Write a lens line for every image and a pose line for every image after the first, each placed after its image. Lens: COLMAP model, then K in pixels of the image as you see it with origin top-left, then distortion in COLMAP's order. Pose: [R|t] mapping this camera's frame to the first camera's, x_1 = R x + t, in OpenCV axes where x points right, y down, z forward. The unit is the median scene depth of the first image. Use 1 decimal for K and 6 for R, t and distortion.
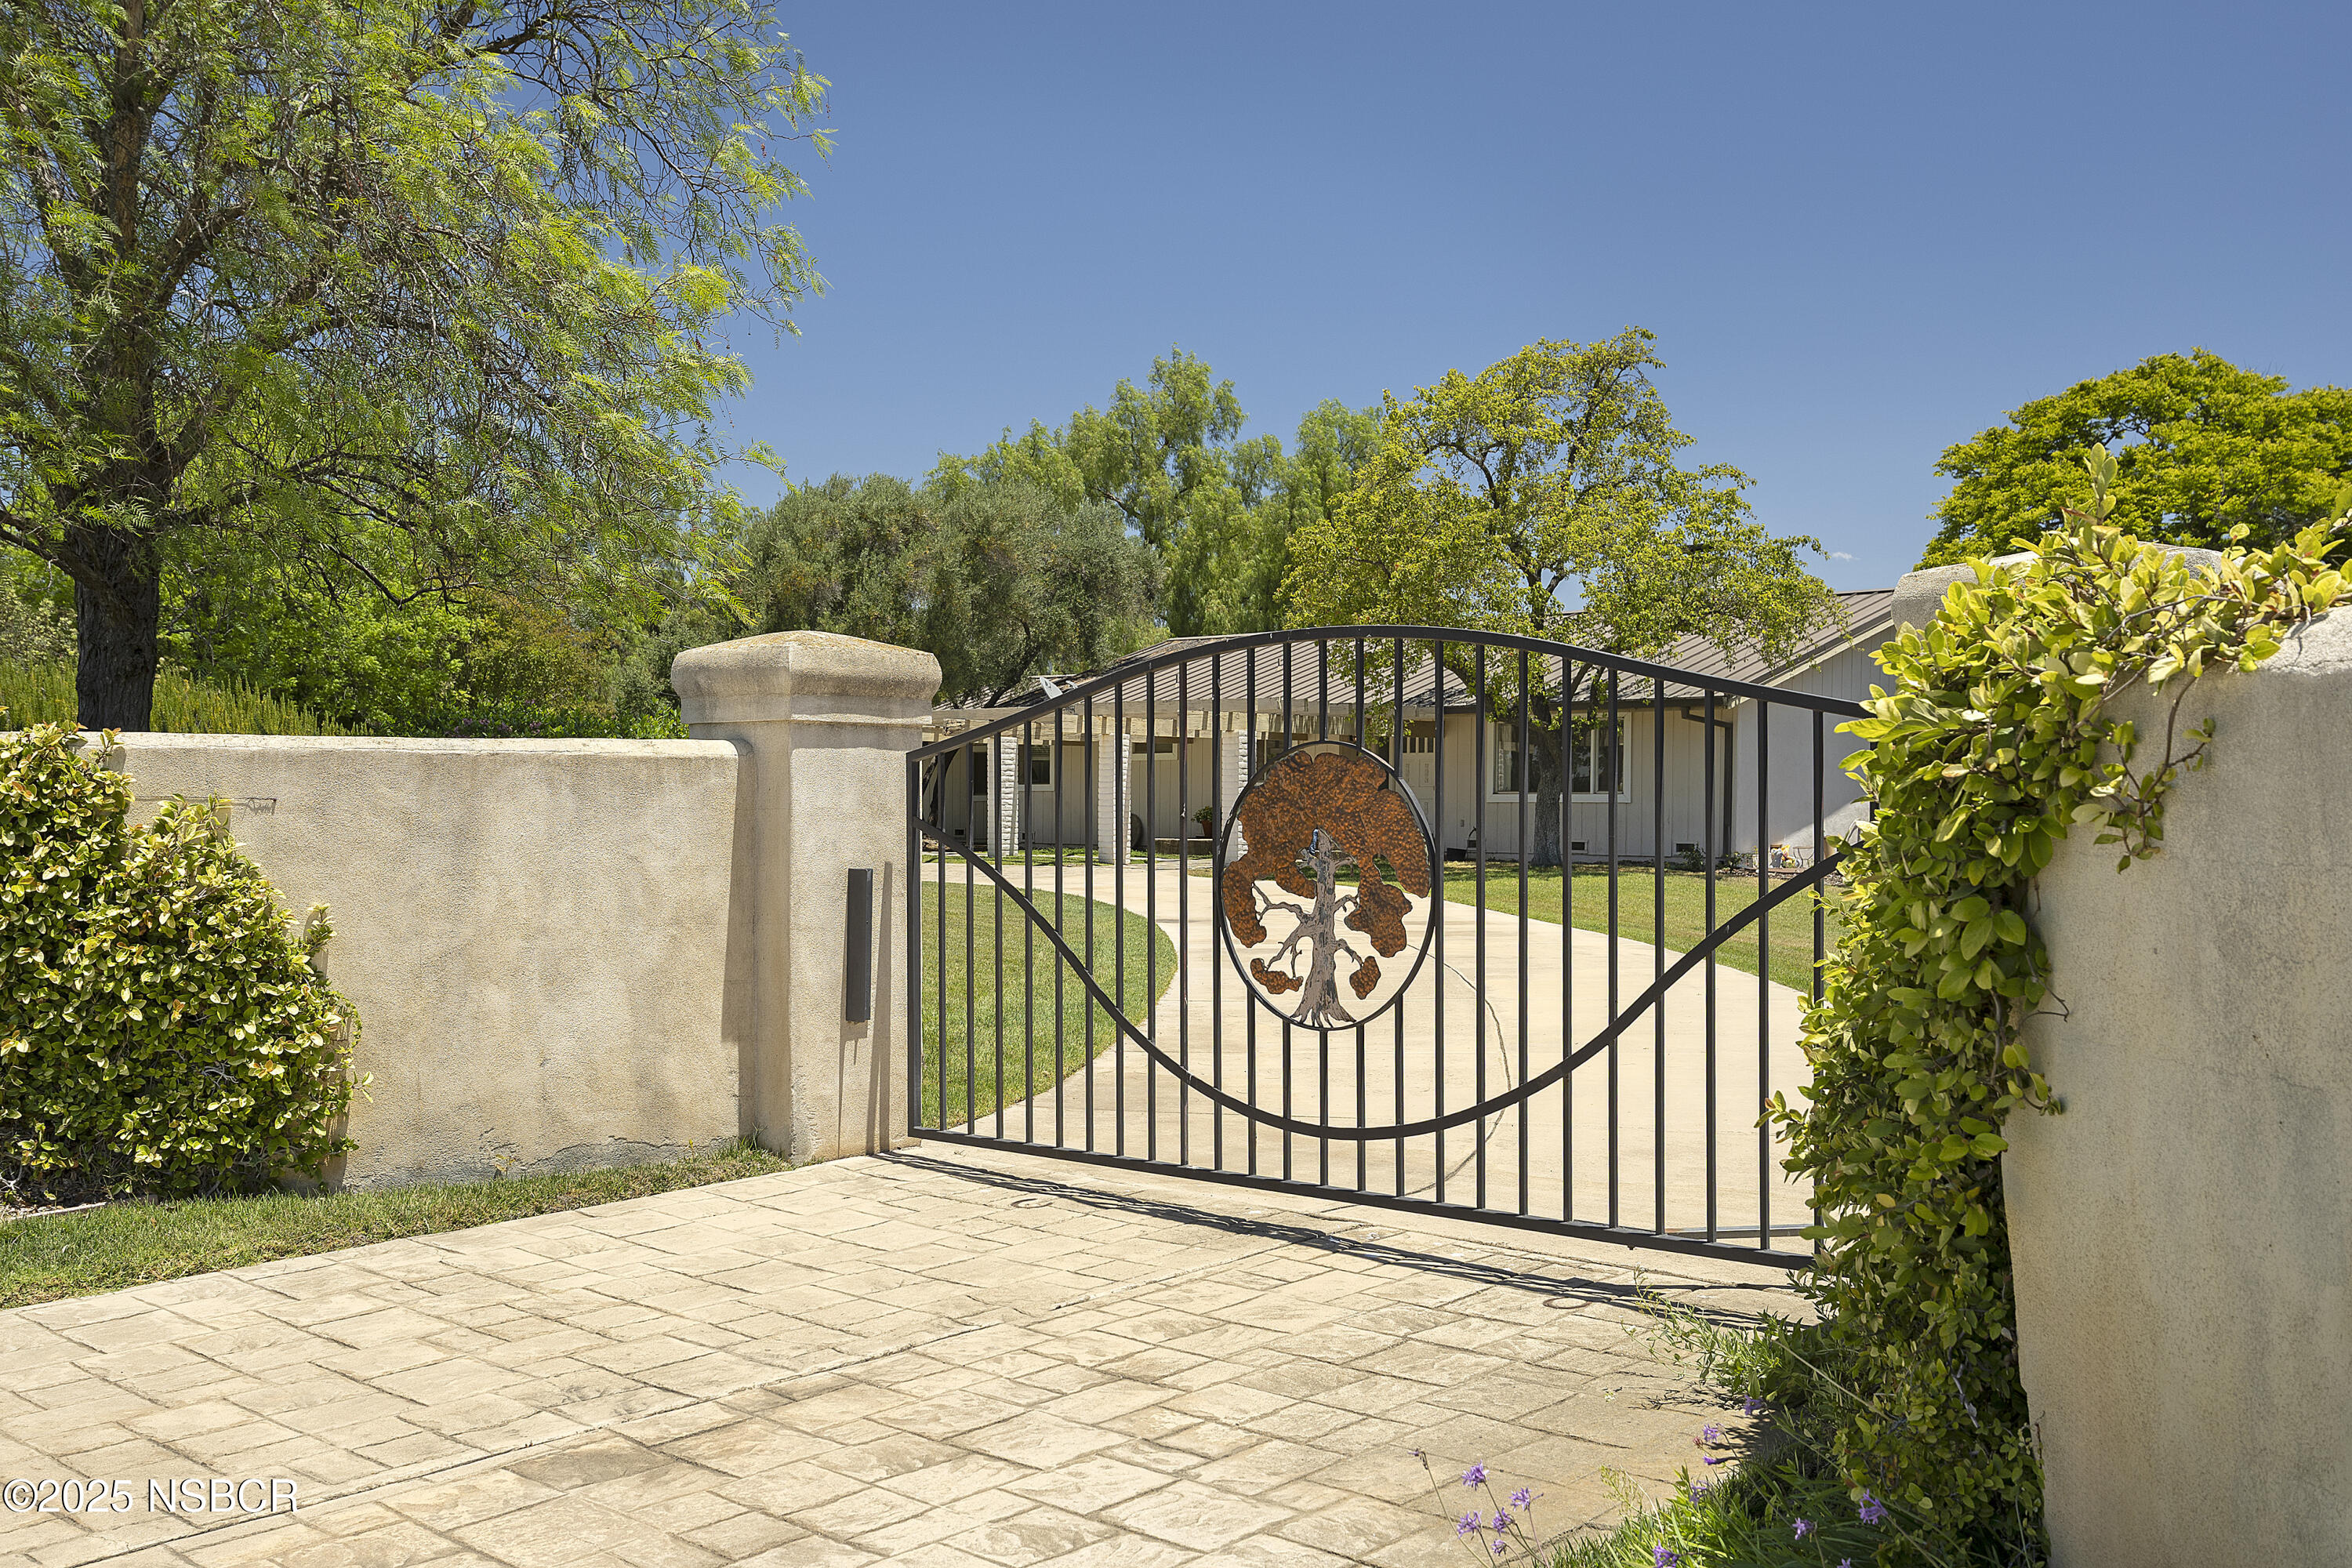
lens RADIAL K [[3782.1, 0, 1176.0], [0, 3782.1, 784.0], [0, 0, 1]] dist [-0.022744, -0.002161]
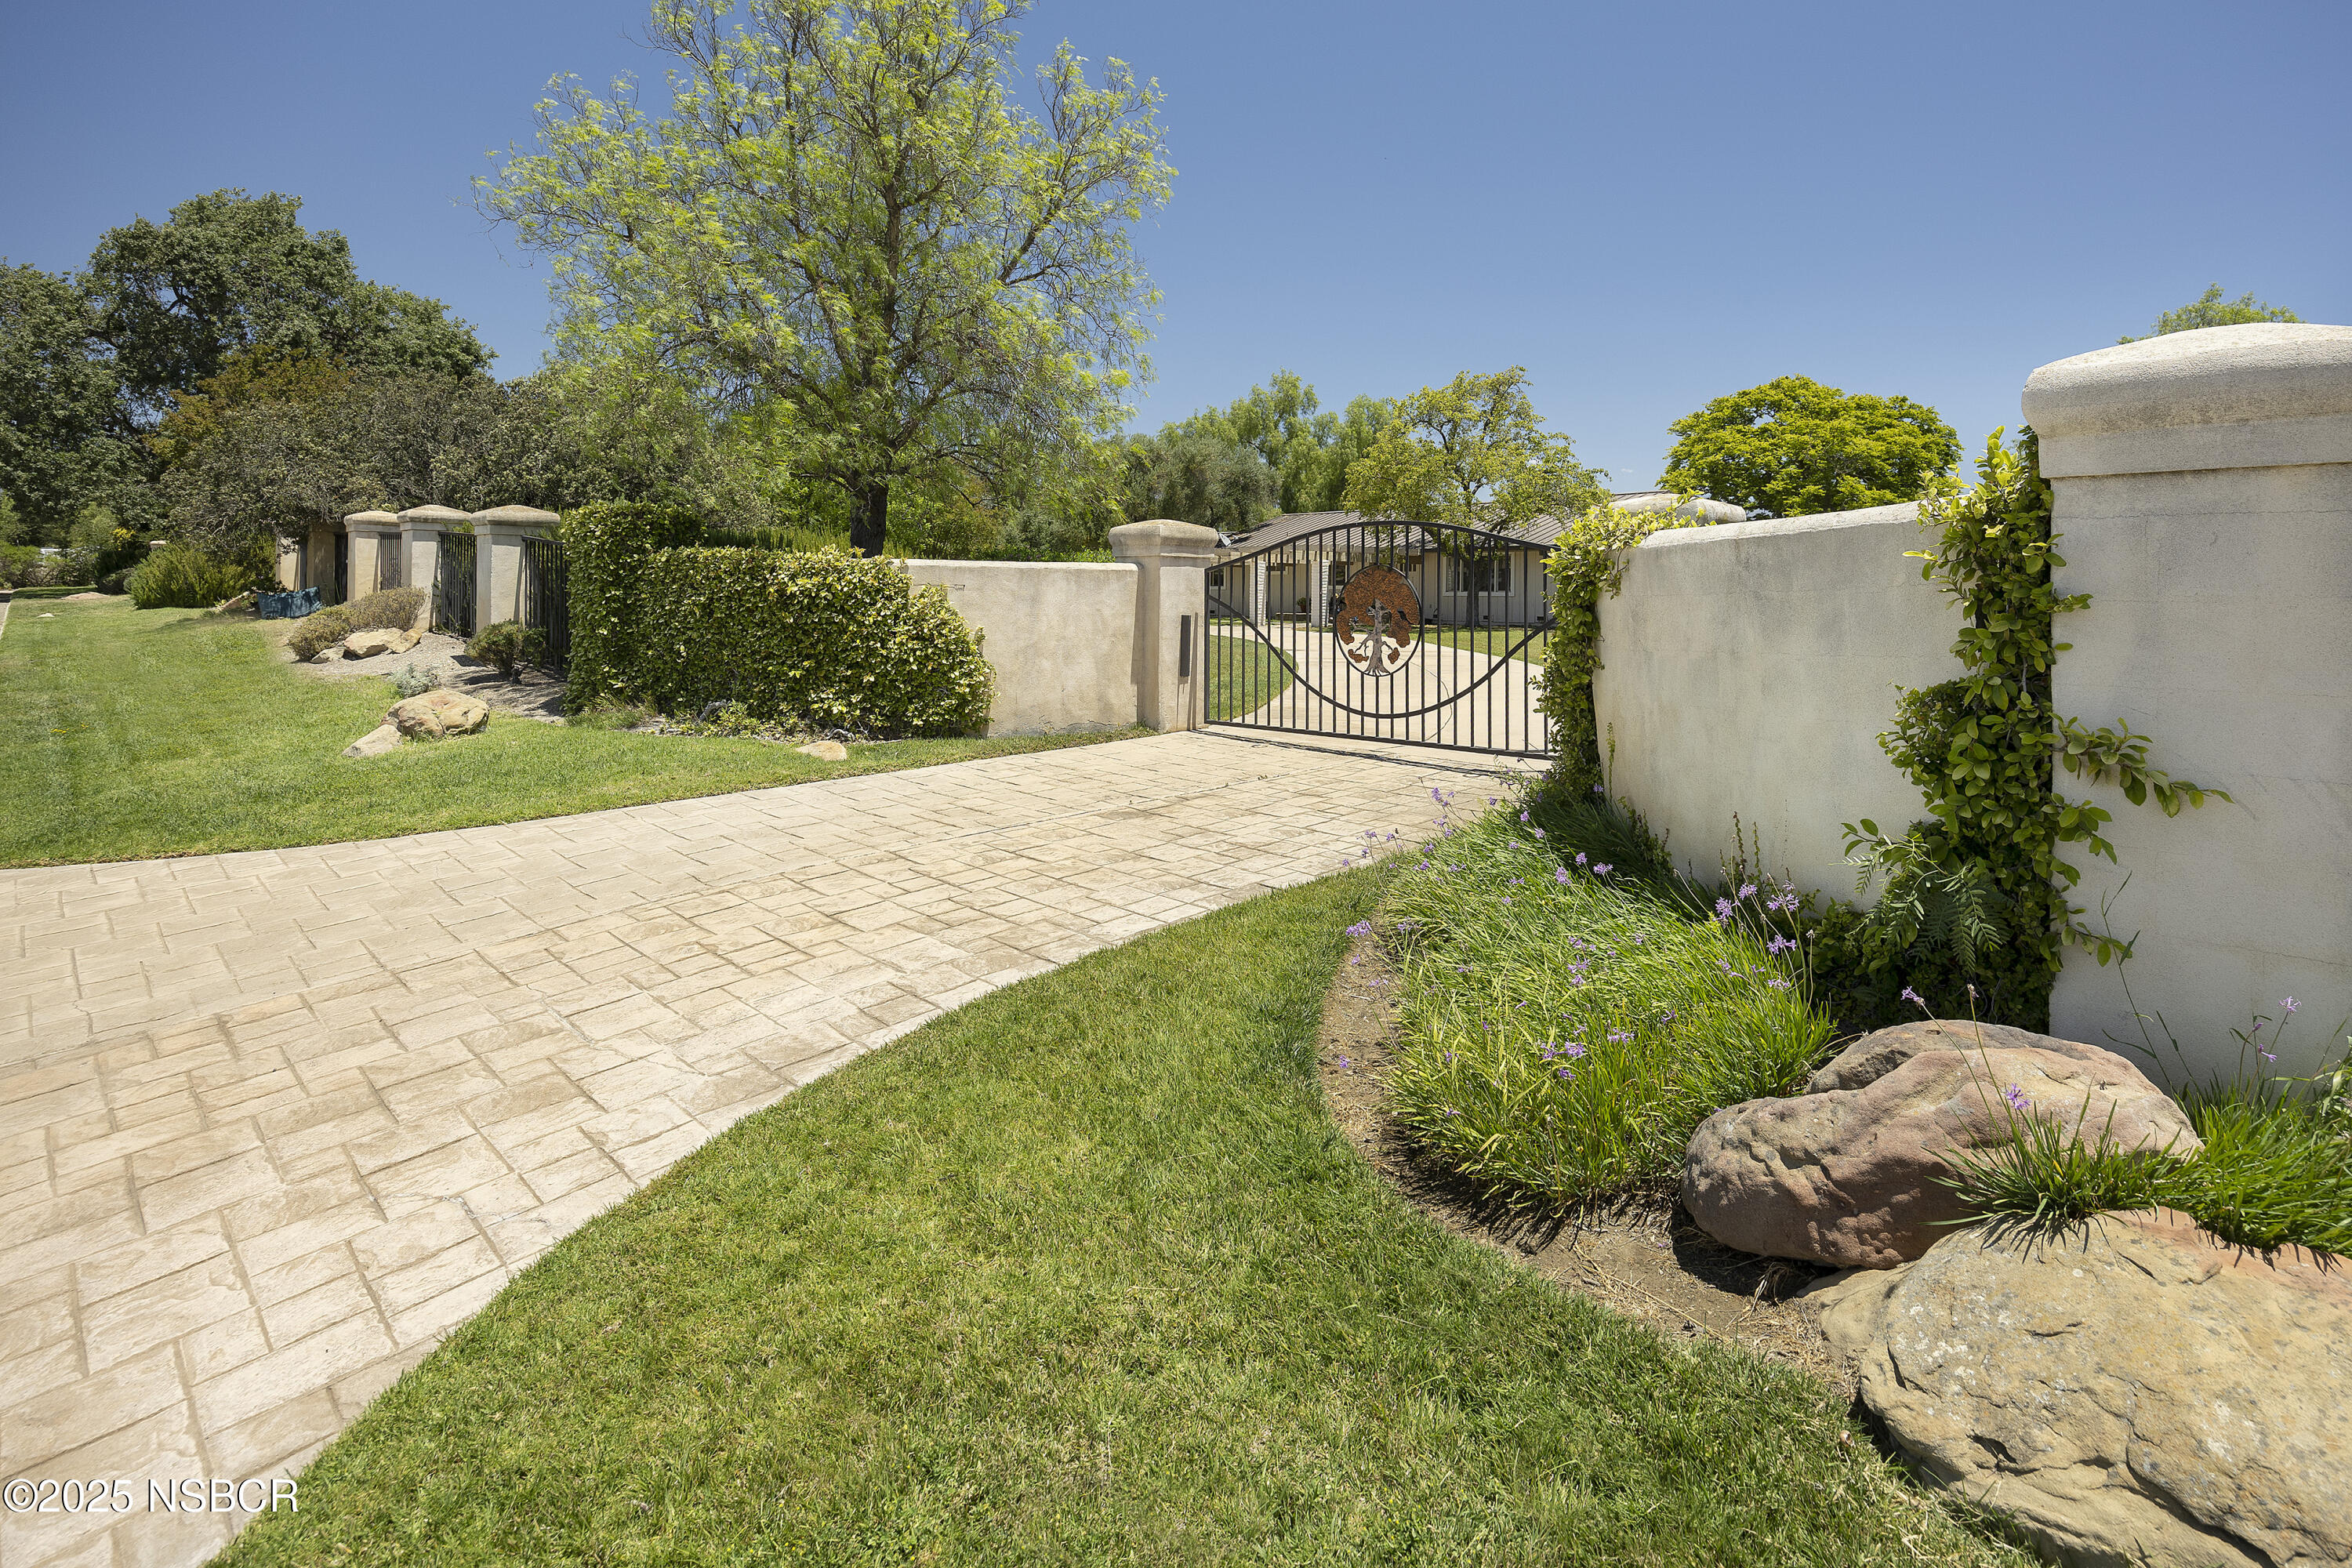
lens RADIAL K [[1962.4, 0, 1045.4], [0, 1962.4, 517.4], [0, 0, 1]] dist [0.008224, 0.001361]
pose [[0.993016, 0.002567, -0.117950, -0.023173], [-0.006769, 0.999356, -0.035238, 0.004260], [0.117784, 0.035790, 0.992394, -0.298100]]
